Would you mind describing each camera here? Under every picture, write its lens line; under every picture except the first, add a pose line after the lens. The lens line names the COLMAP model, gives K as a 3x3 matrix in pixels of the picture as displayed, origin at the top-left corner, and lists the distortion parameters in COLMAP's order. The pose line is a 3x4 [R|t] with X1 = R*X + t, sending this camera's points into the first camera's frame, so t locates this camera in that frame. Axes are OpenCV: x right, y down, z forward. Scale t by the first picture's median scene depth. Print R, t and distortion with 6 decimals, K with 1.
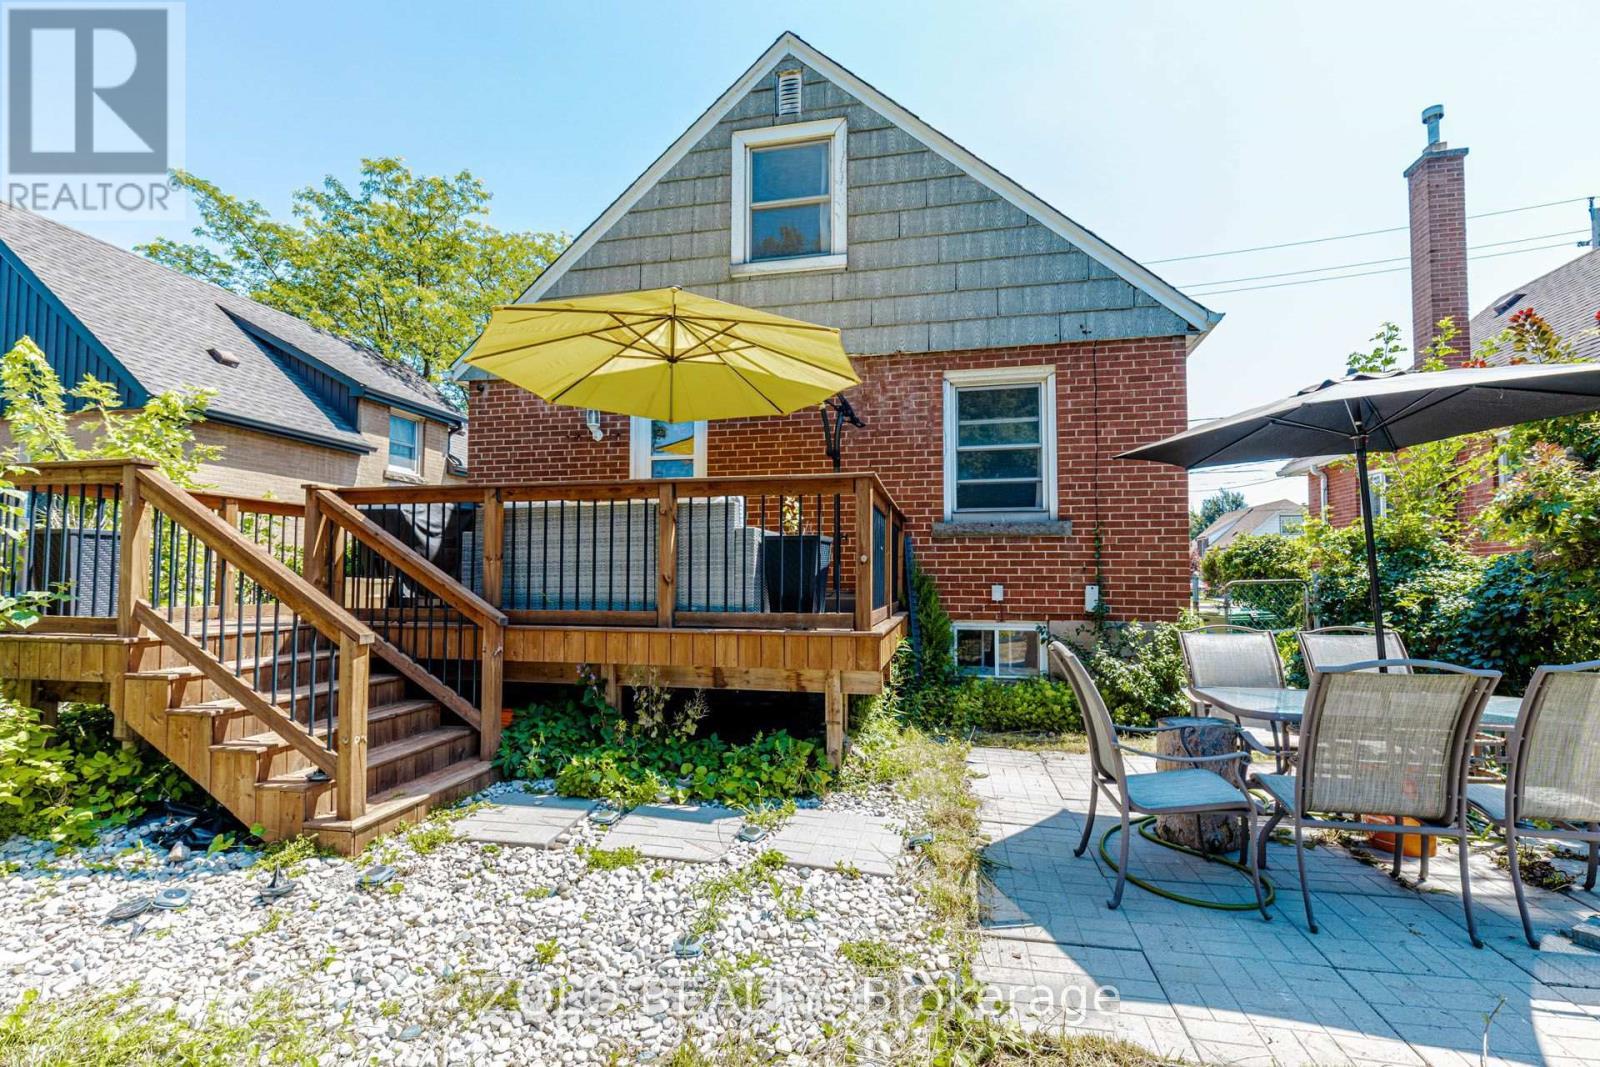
lens RADIAL K [[710.9, 0, 790.6], [0, 710.9, 548.4], [0, 0, 1]] dist [0.001545, -0.000199]
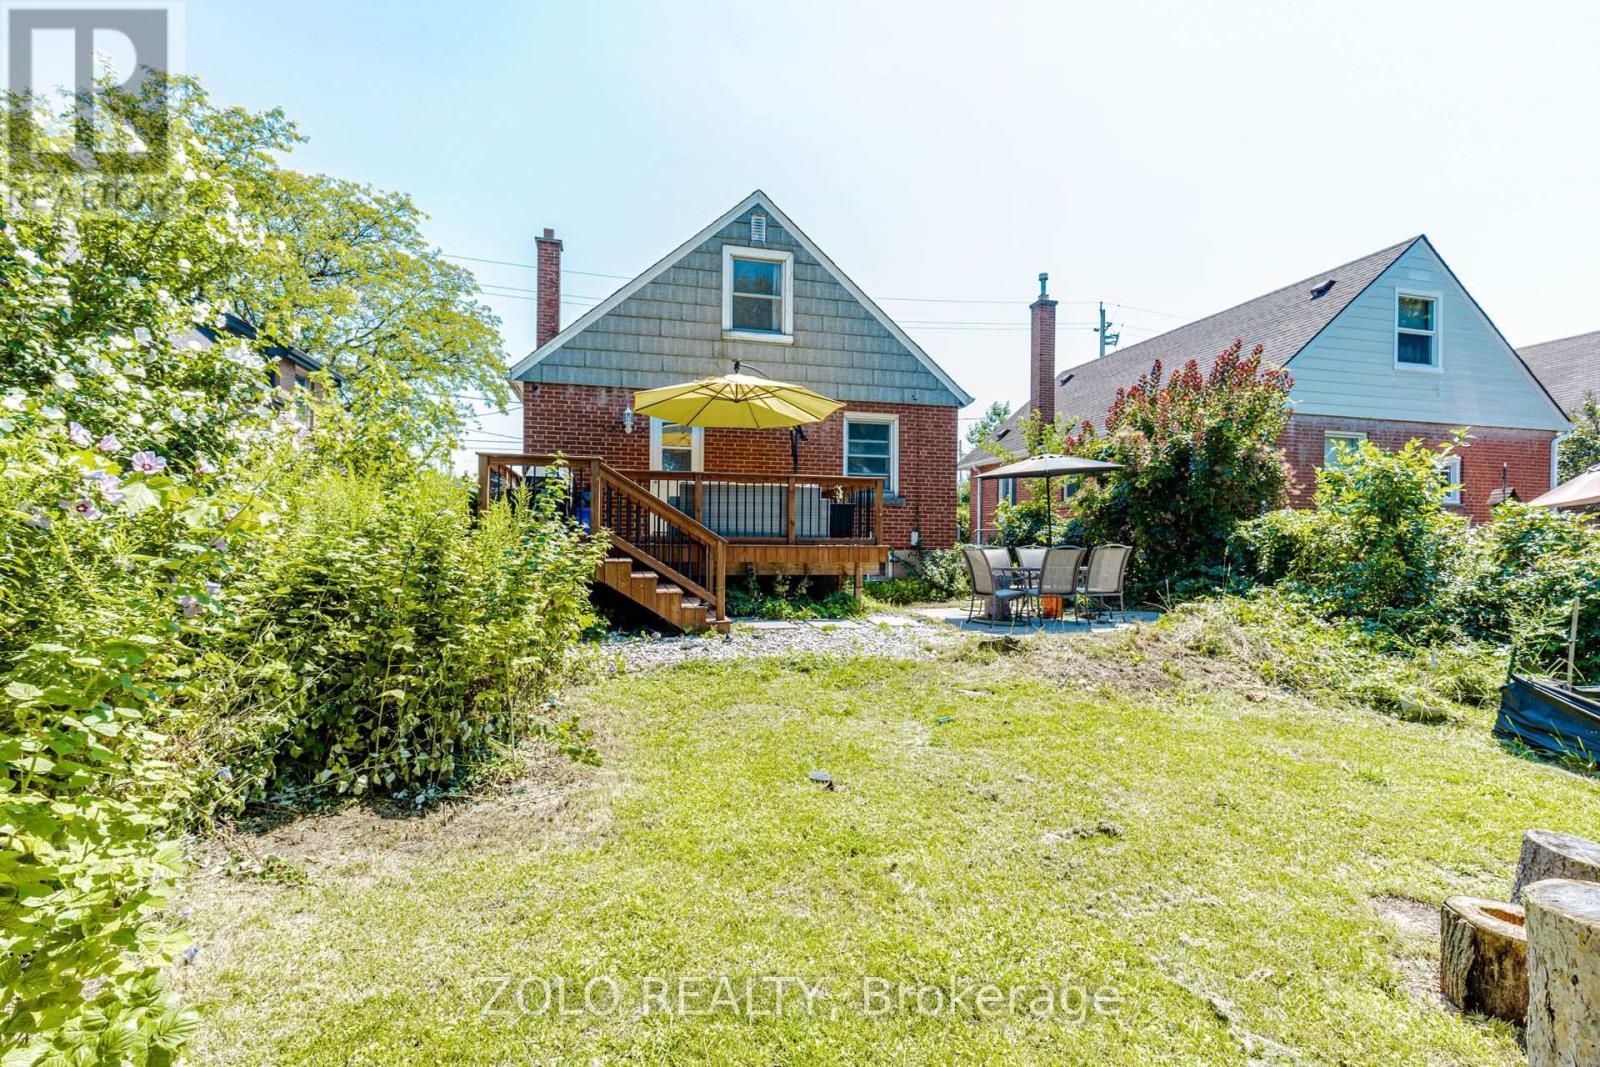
lens RADIAL K [[710.9, 0, 790.6], [0, 710.9, 548.4], [0, 0, 1]] dist [0.001545, -0.000199]
pose [[0.900414, 0.000640, 0.435034, -0.663526], [-0.024385, 0.998501, 0.049003, 0.009797], [-0.434351, -0.054731, 0.899080, -0.550639]]
